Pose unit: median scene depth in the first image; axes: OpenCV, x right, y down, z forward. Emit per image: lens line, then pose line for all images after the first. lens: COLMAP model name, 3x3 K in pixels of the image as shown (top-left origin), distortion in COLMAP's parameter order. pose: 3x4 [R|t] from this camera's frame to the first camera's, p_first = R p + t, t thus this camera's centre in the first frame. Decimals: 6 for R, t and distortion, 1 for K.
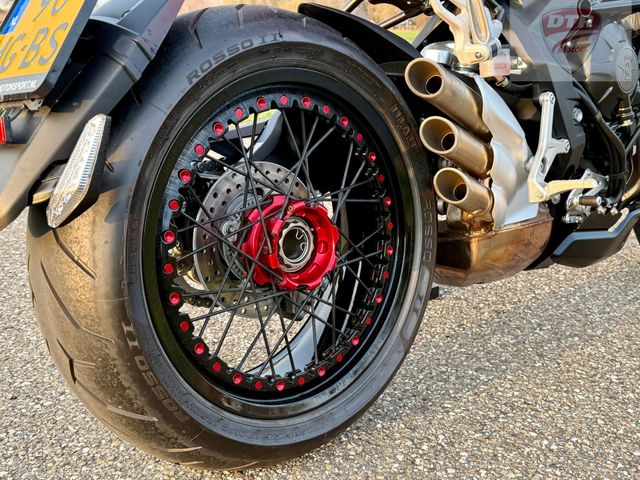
lens RADIAL K [[764.3, 0, 320.0], [0, 764.3, 240.0], [0, 0, 1]] dist [0.191549, -0.440724]
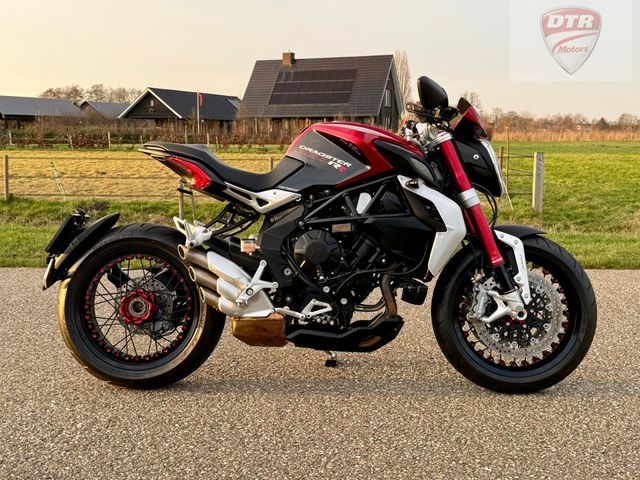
lens RADIAL K [[764.3, 0, 320.0], [0, 764.3, 240.0], [0, 0, 1]] dist [0.191549, -0.440724]
pose [[0.707772, 0.062938, -0.703631, 2.404456], [-0.160529, 0.984296, -0.073431, -0.135401], [0.687960, 0.164926, 0.706761, -0.562750]]
